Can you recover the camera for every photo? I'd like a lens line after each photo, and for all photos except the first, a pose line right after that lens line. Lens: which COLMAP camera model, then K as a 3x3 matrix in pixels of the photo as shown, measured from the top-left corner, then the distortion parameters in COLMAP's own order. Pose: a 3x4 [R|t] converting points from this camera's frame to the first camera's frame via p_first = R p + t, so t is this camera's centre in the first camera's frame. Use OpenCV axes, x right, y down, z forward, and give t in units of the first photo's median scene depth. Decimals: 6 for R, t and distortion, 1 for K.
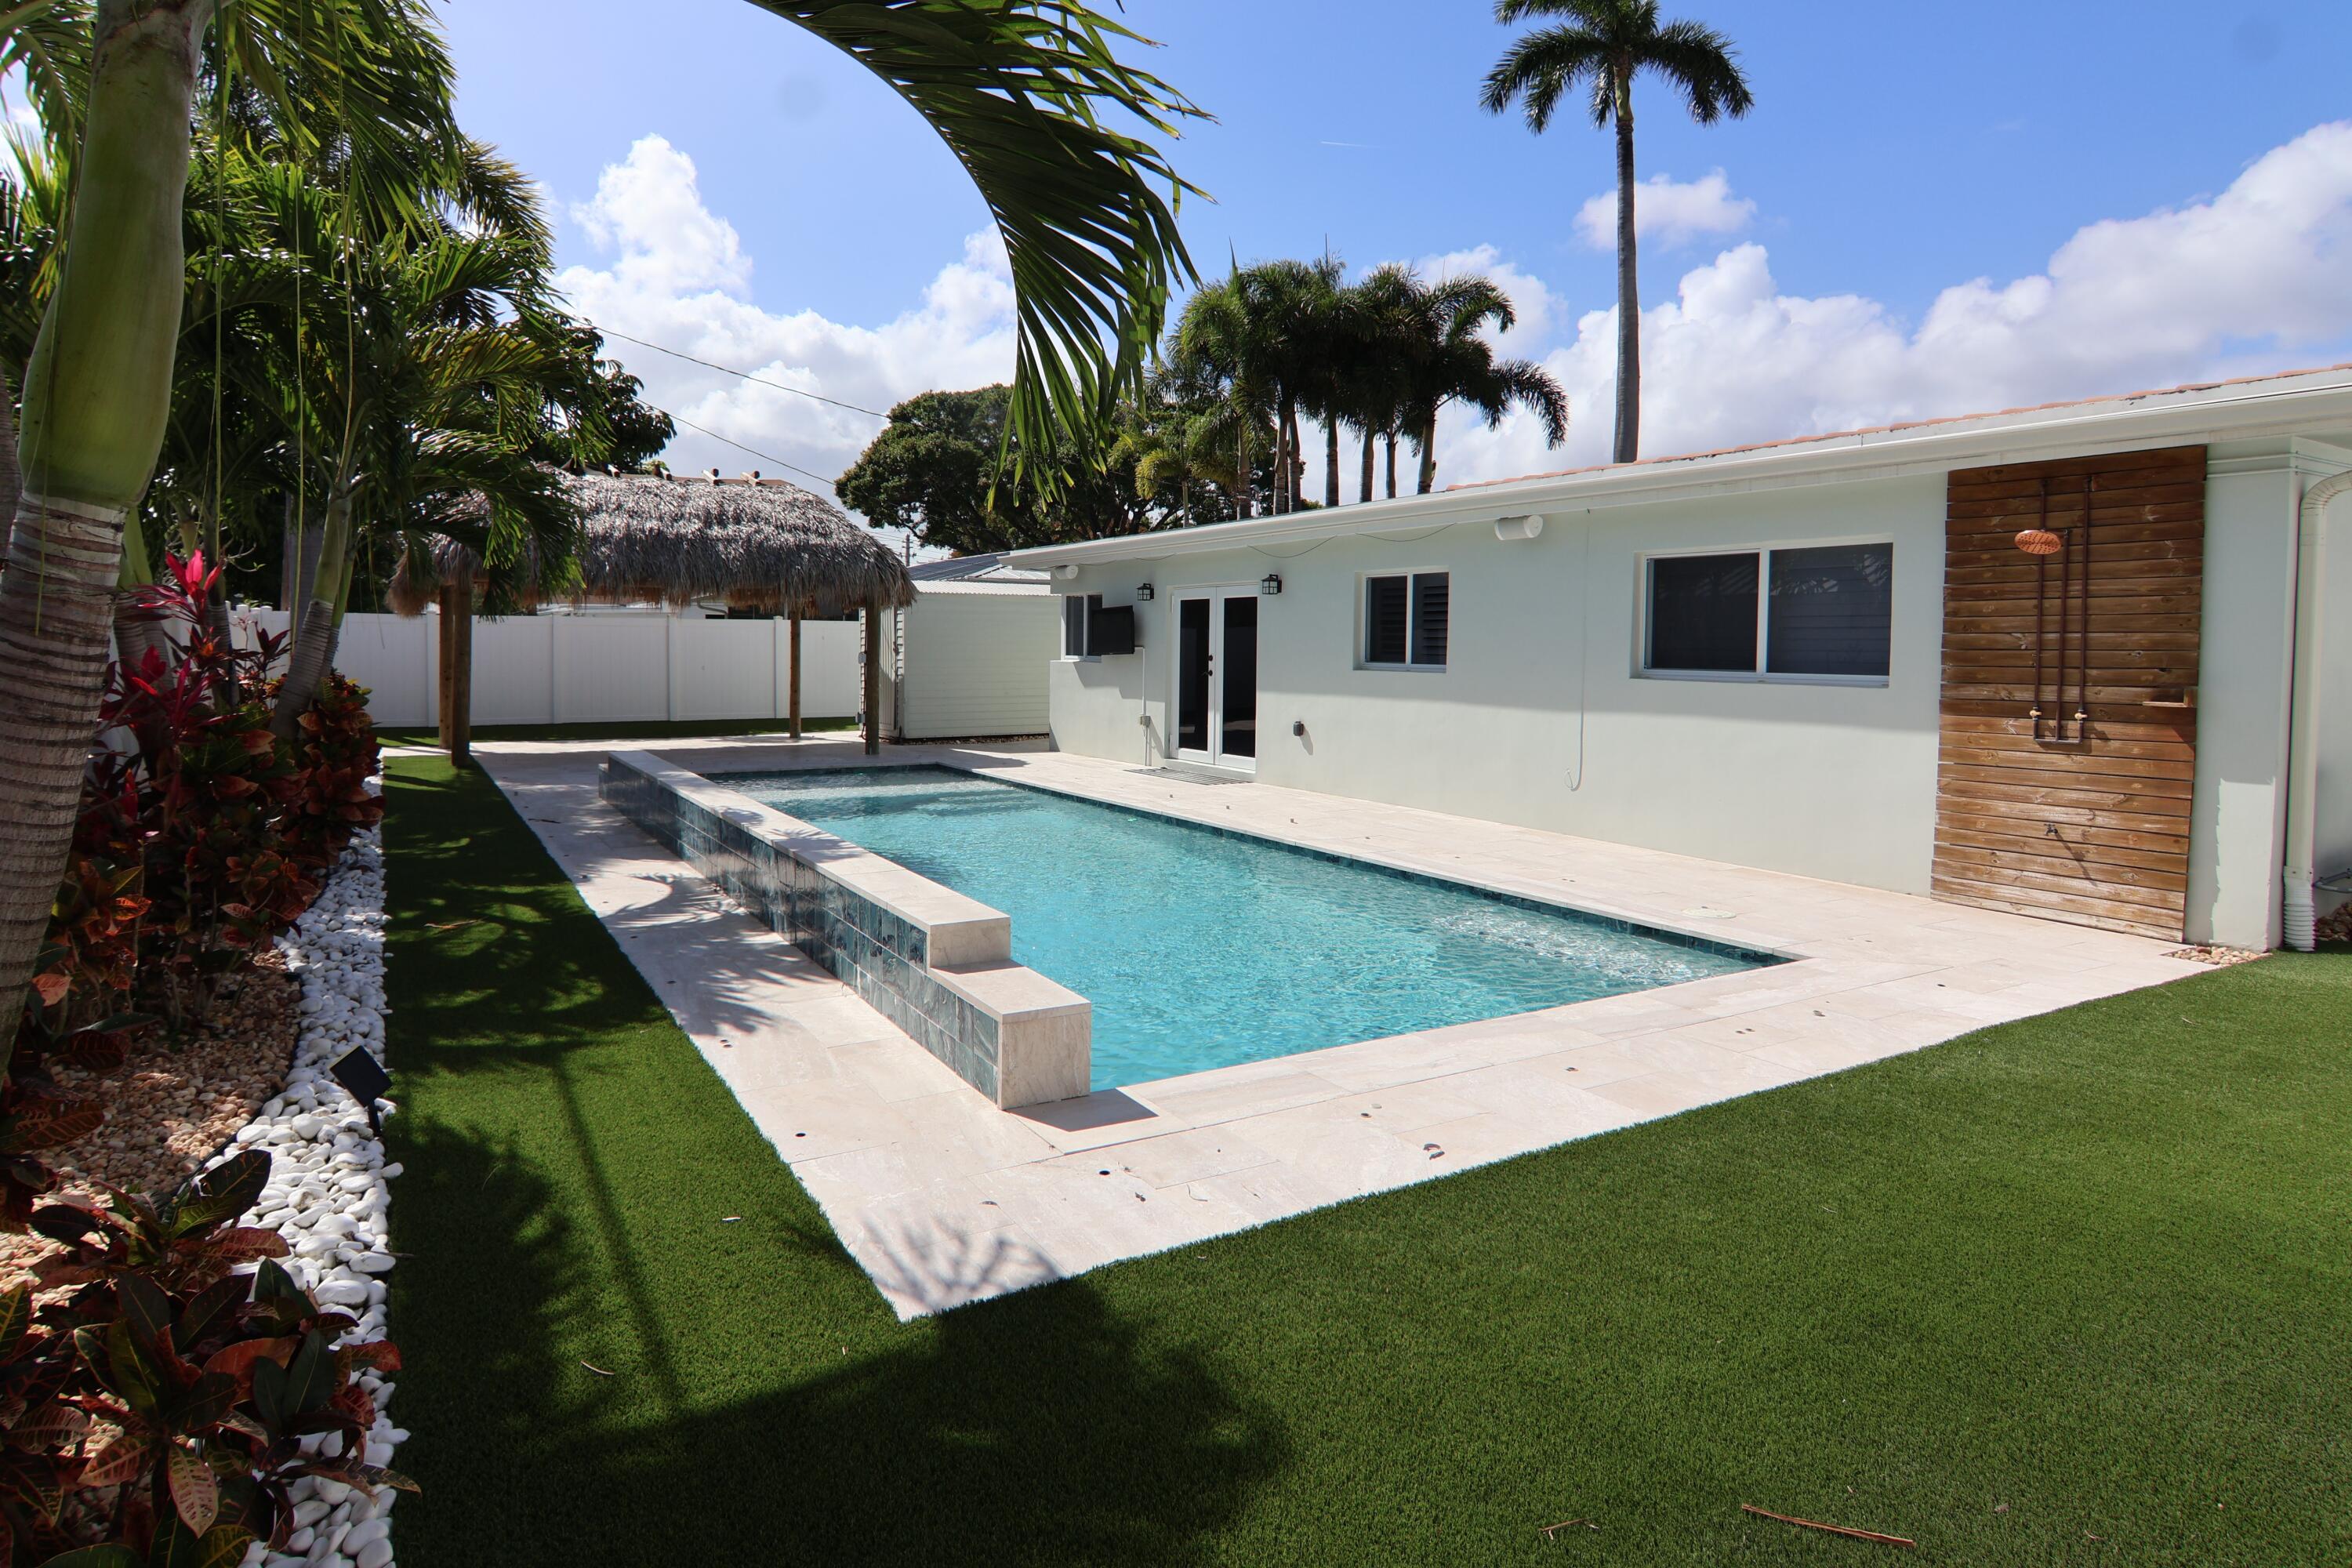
lens RADIAL K [[1175.8, 0, 1183.5], [0, 1175.8, 784.9], [0, 0, 1]] dist [0.000205, -0.000123]
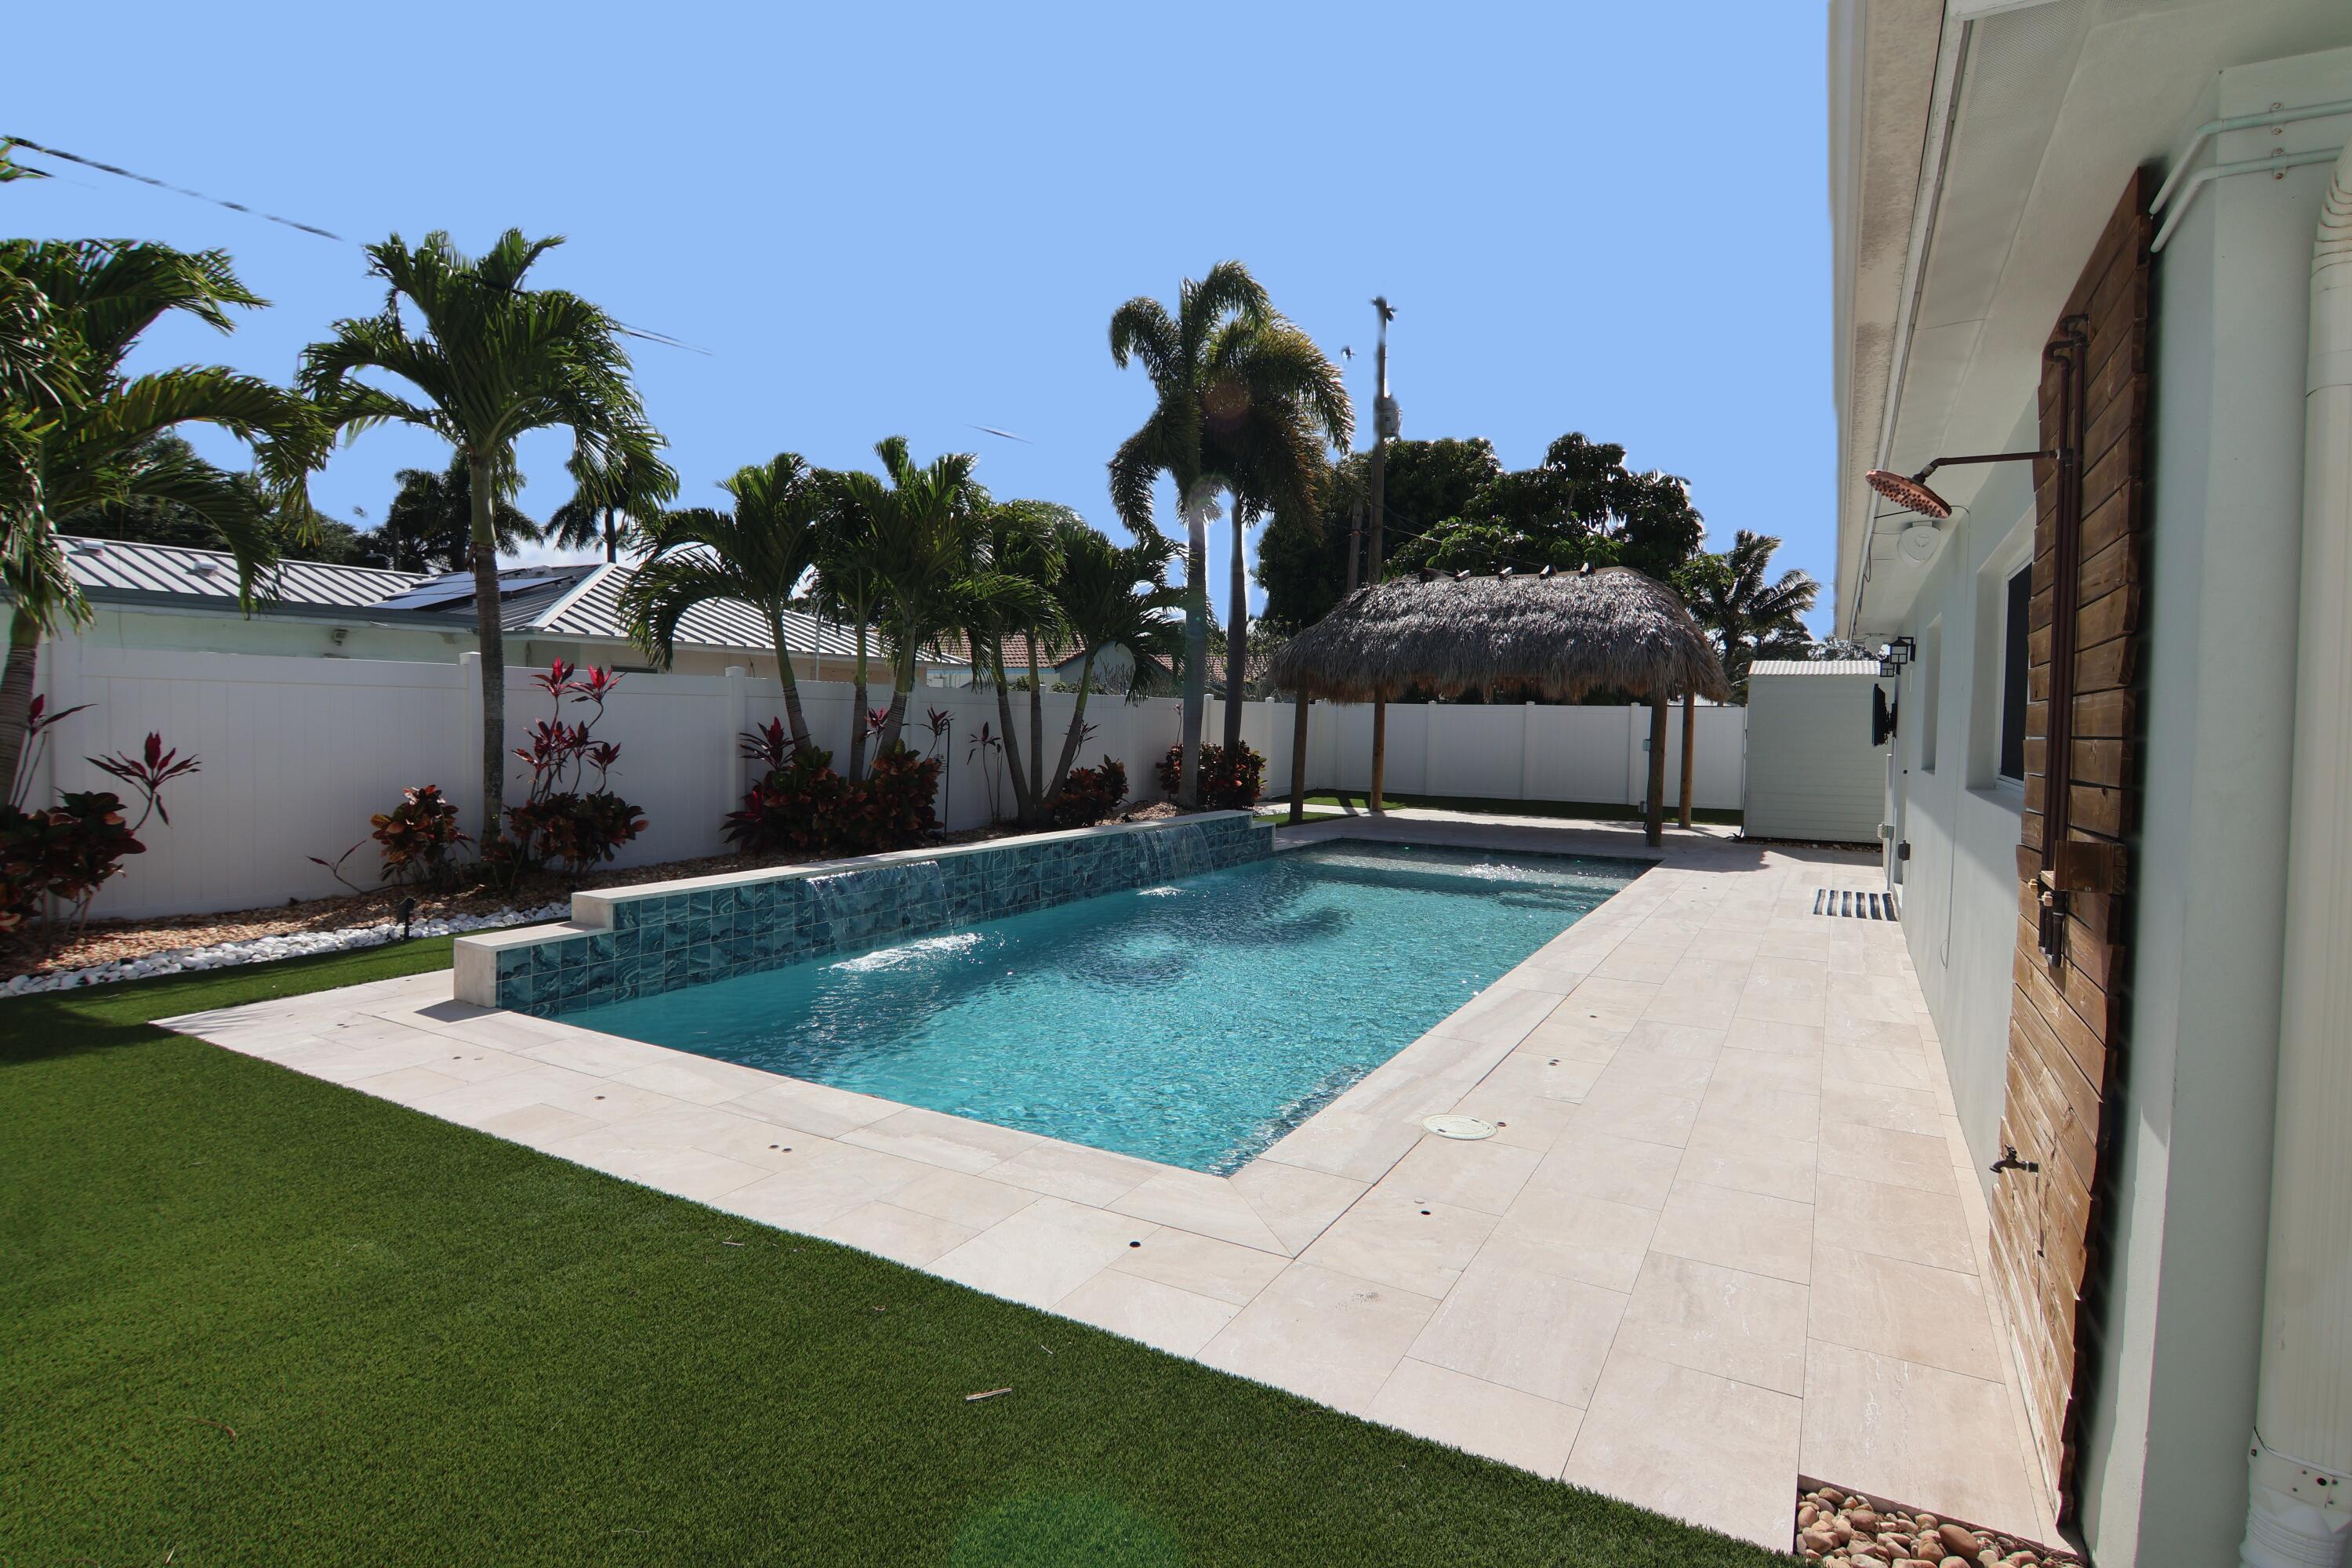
lens RADIAL K [[1175.8, 0, 1183.4], [0, 1175.8, 782.1], [0, 0, 1]] dist [0.000205, -0.000123]
pose [[0.535722, 0.049272, -0.842956, 0.386924], [-0.115682, 0.993166, -0.015467, -0.023842], [0.836433, 0.105801, 0.537760, 0.212876]]
